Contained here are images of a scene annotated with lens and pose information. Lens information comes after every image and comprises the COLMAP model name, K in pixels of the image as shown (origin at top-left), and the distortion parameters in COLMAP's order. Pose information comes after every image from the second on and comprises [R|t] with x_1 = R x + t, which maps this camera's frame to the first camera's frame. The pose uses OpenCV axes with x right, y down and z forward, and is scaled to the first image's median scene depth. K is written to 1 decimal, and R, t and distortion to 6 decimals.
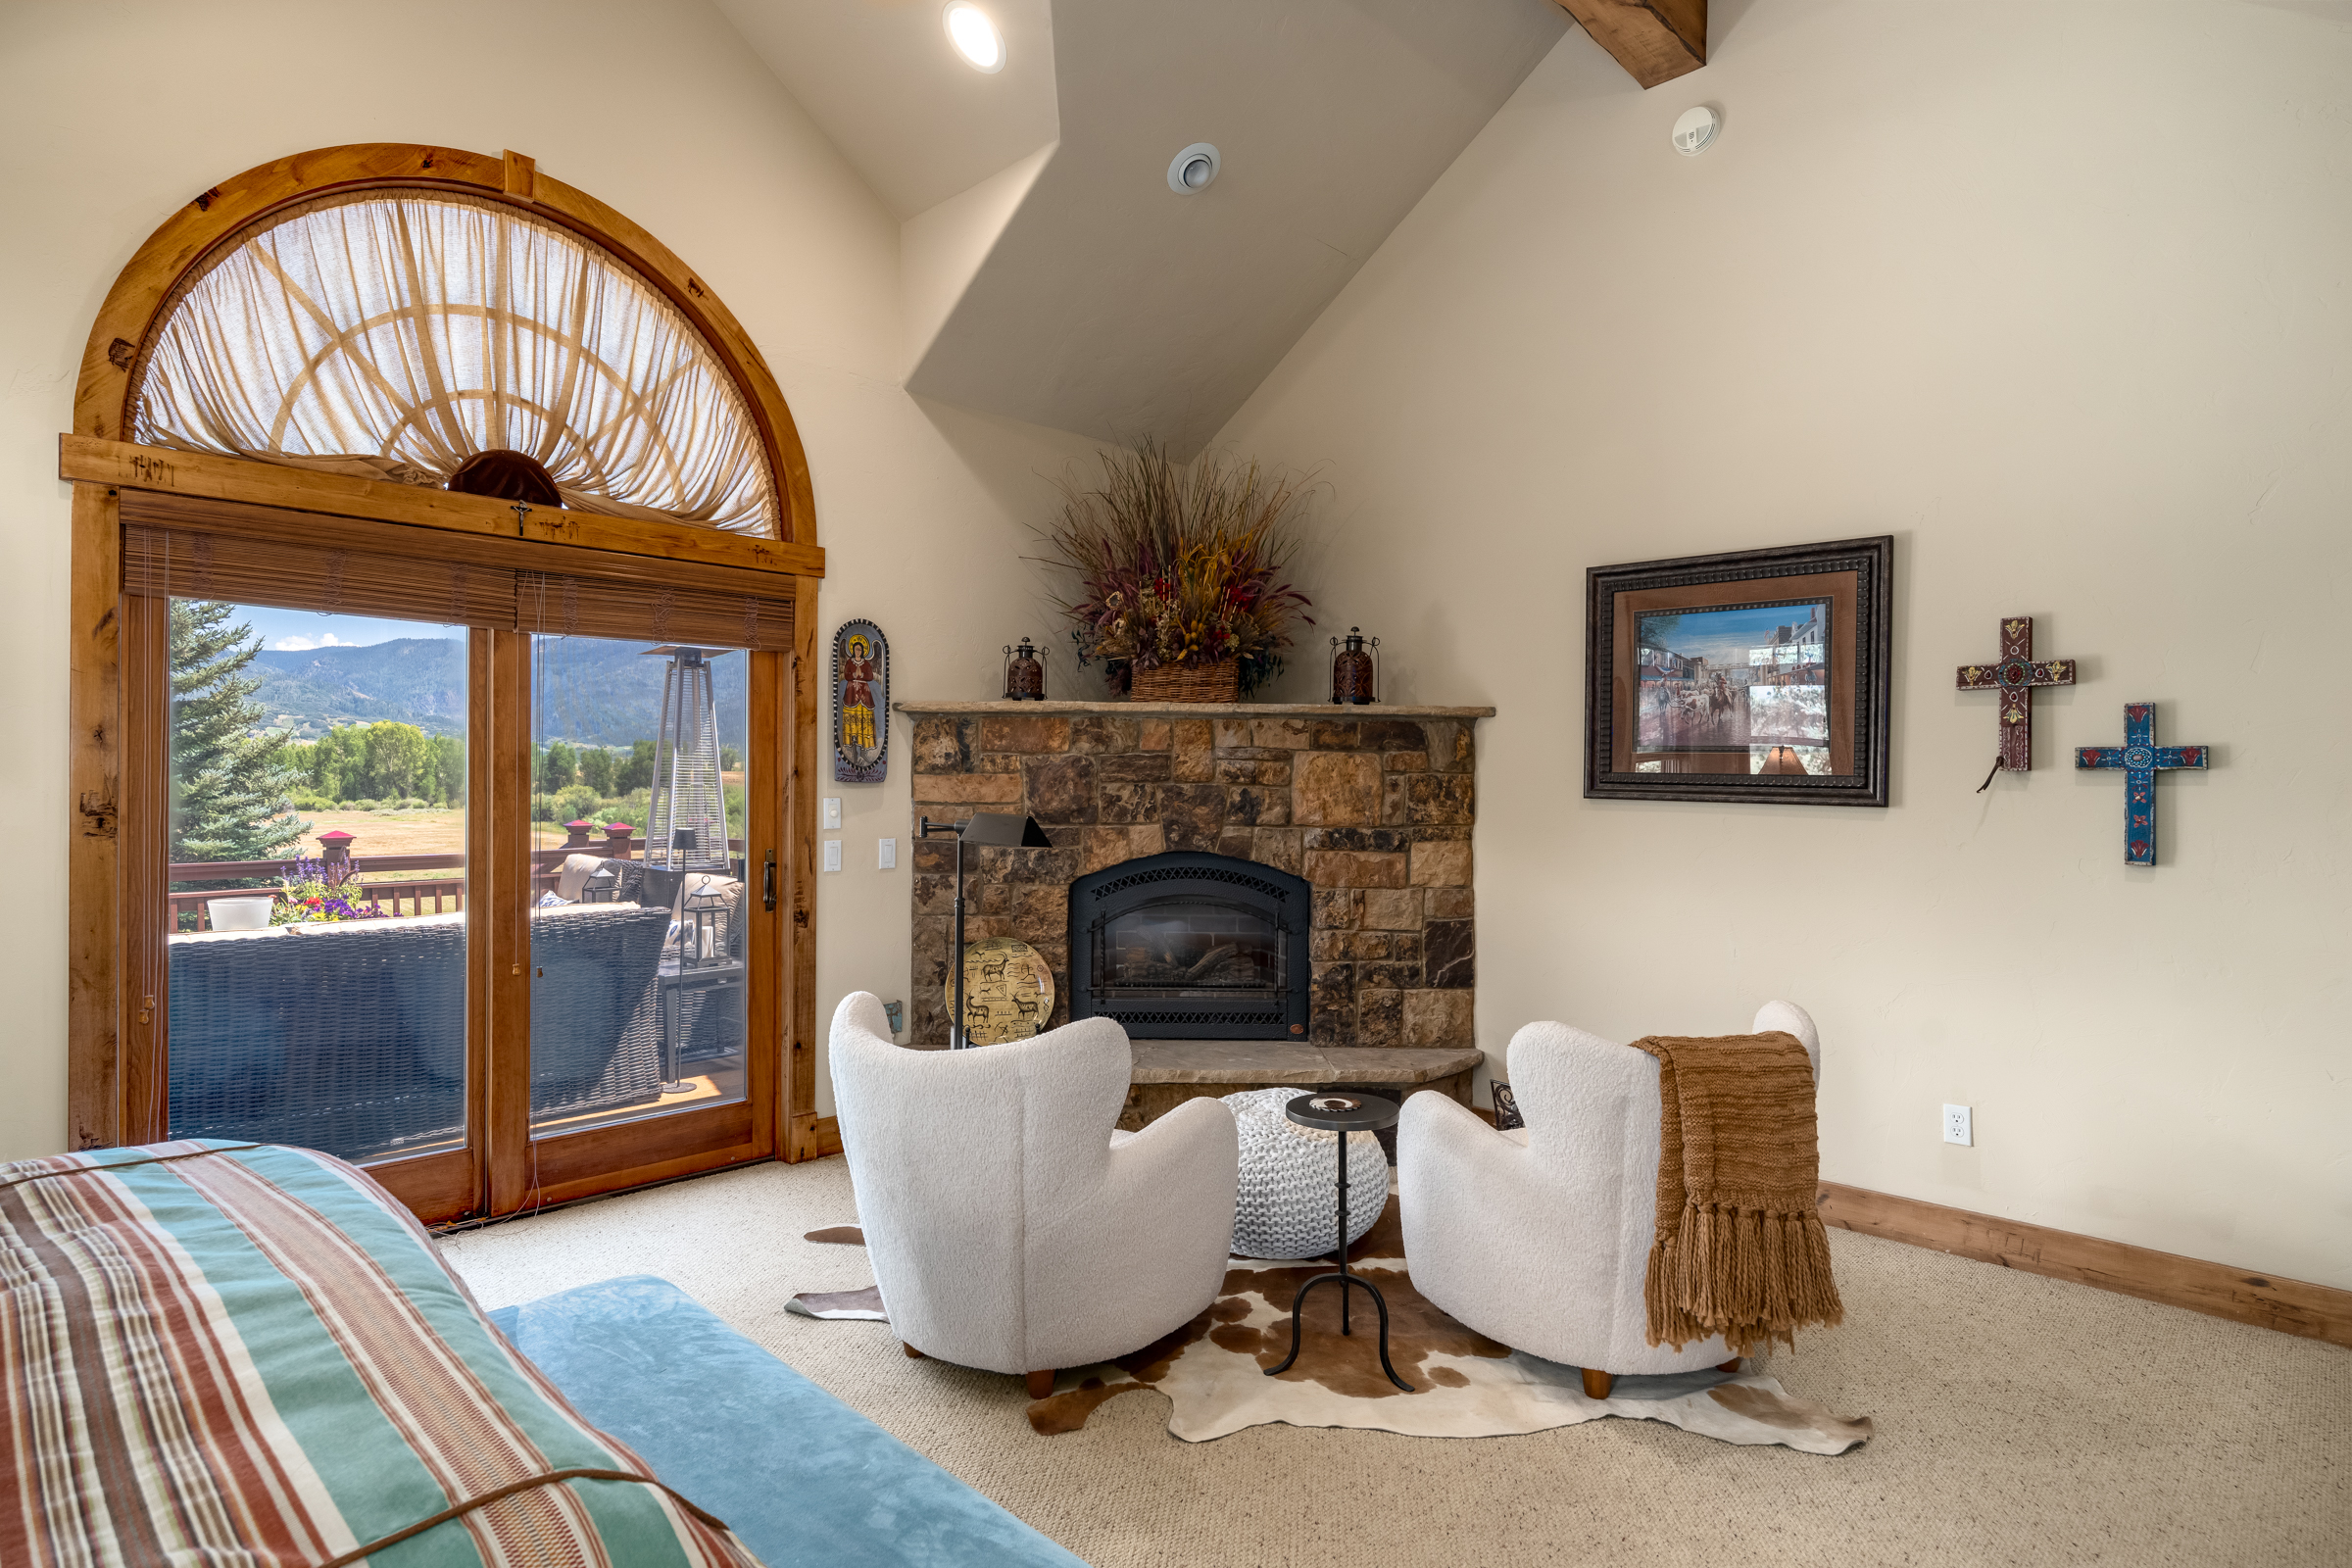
lens RADIAL K [[1251.6, 0, 1175.3], [0, 1251.6, 781.3], [0, 0, 1]] dist [-0.004526, 0.000652]
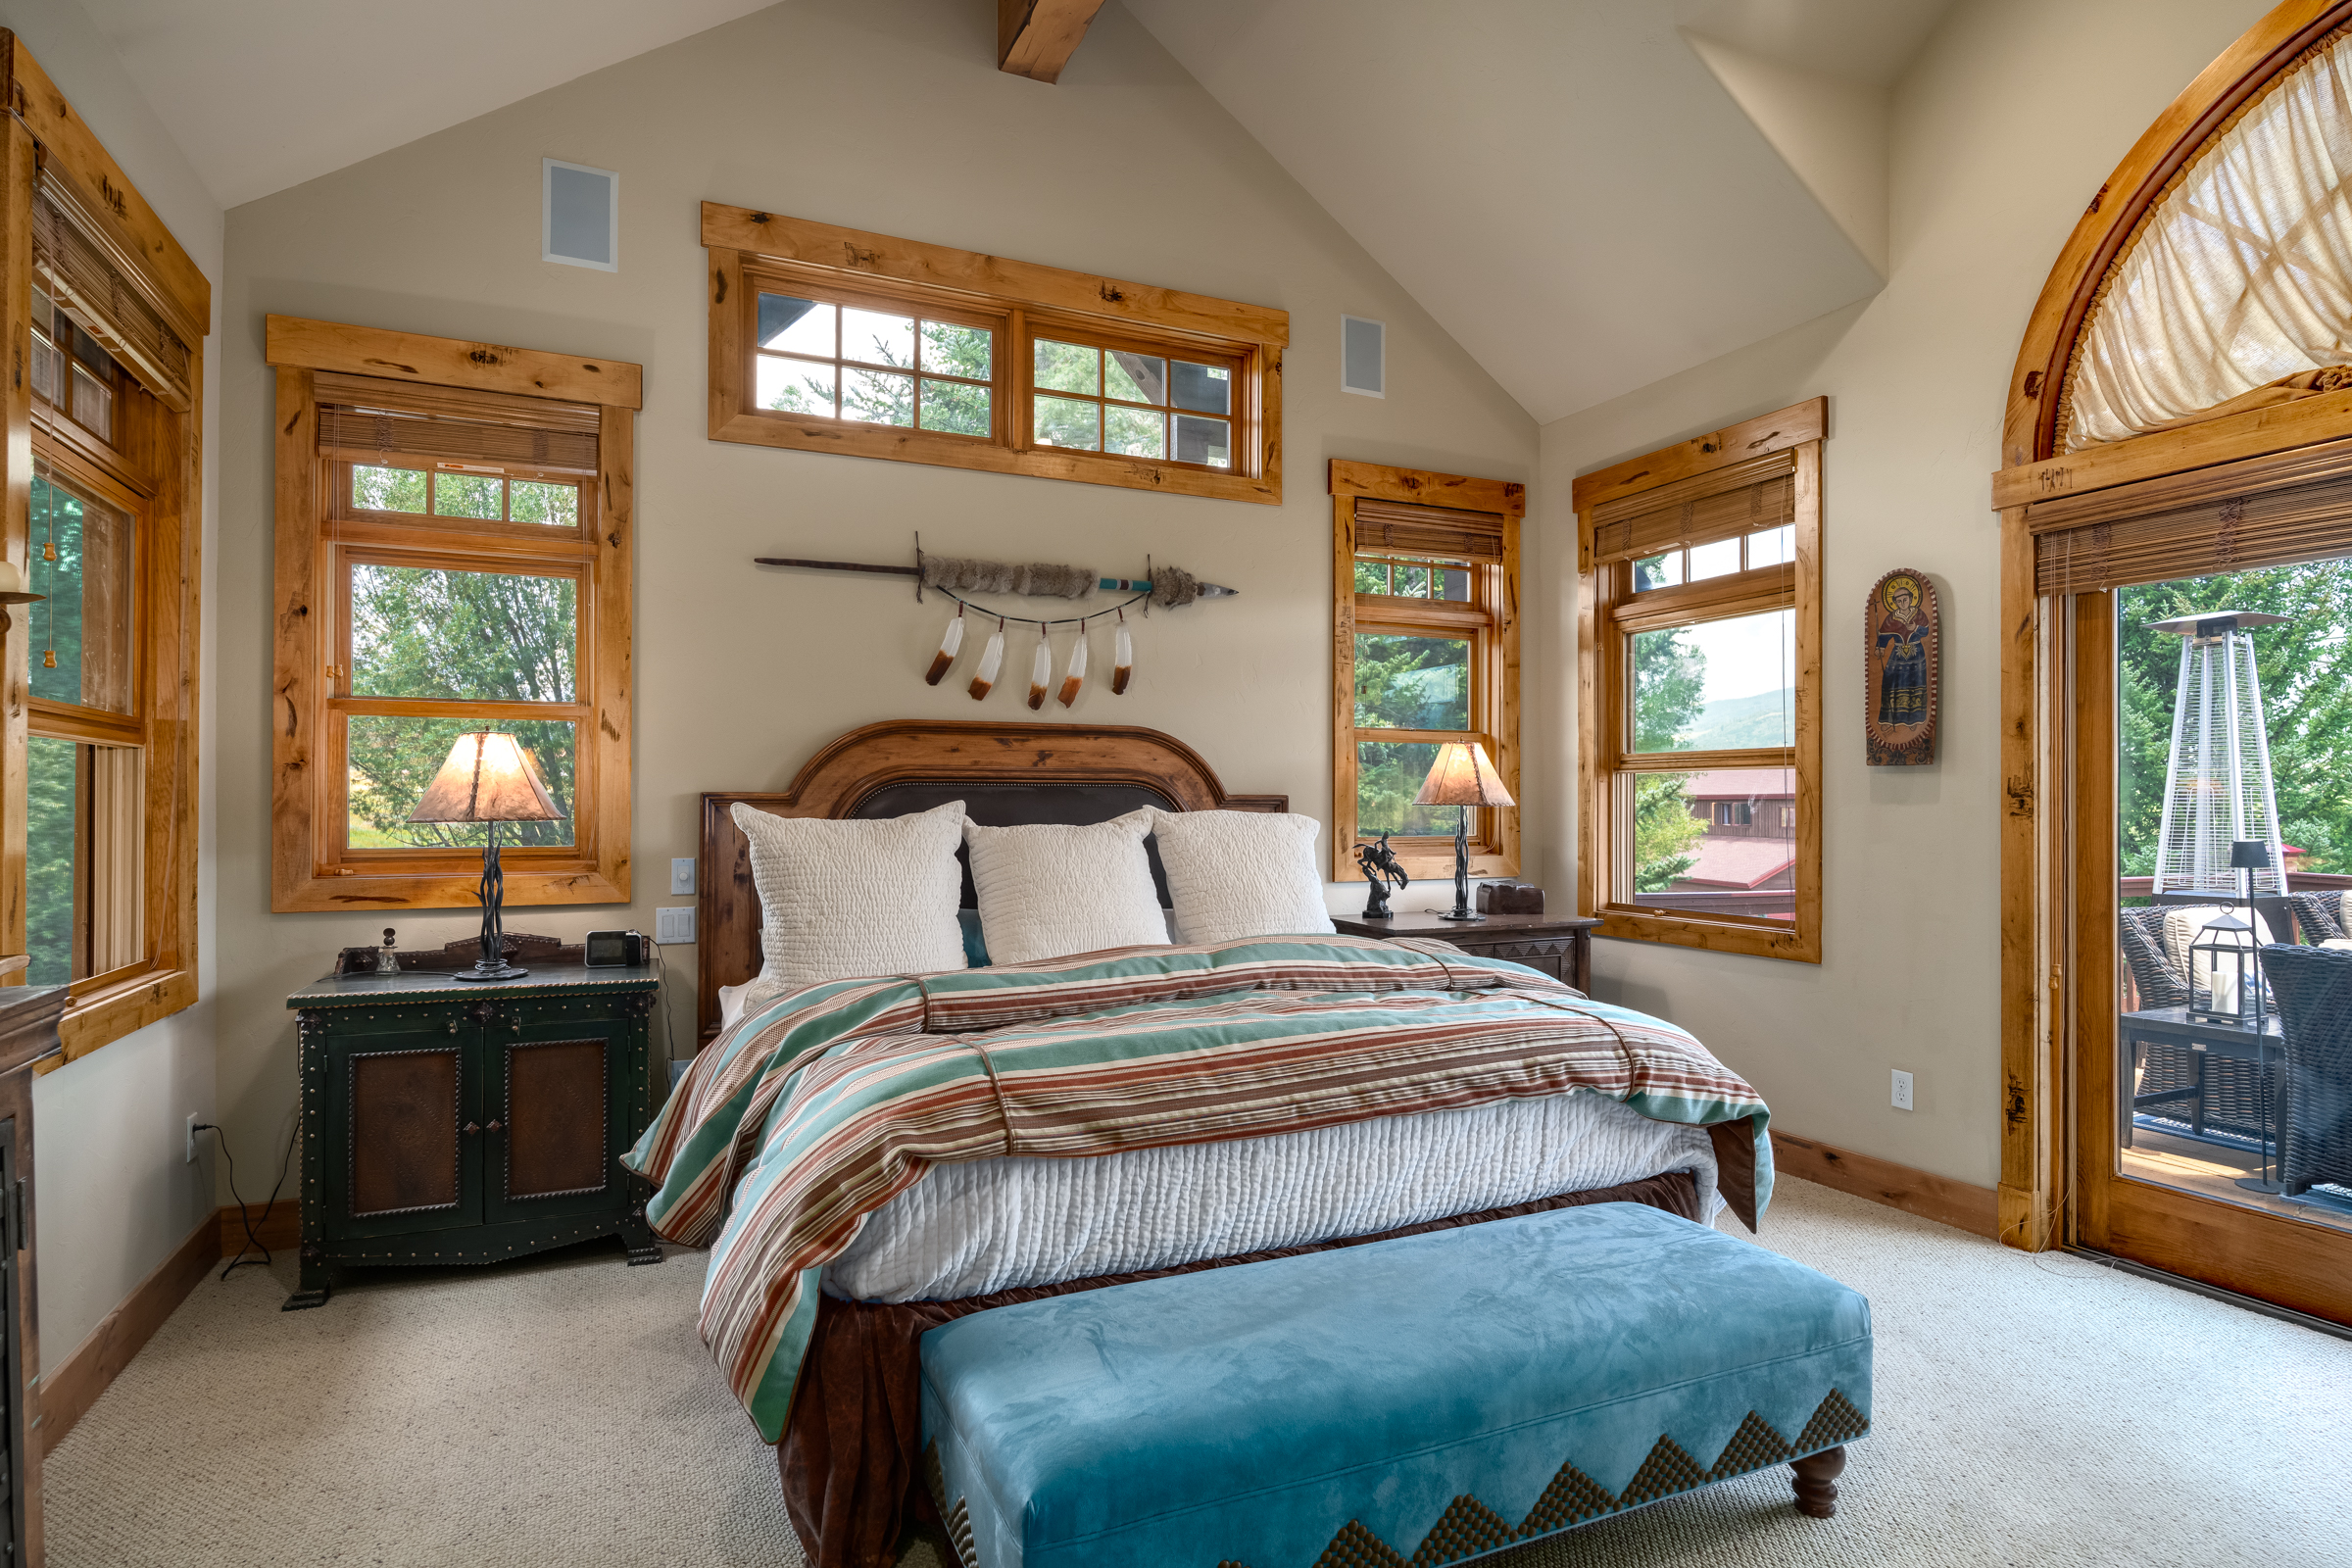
lens RADIAL K [[1251.6, 0, 1173.9], [0, 1251.6, 789.6], [0, 0, 1]] dist [-0.004526, 0.000652]
pose [[-0.330665, -0.010357, -0.943691, 0.467158], [-0.010753, 0.999916, -0.007206, 0.037194], [0.943687, 0.007765, -0.330749, 0.649366]]
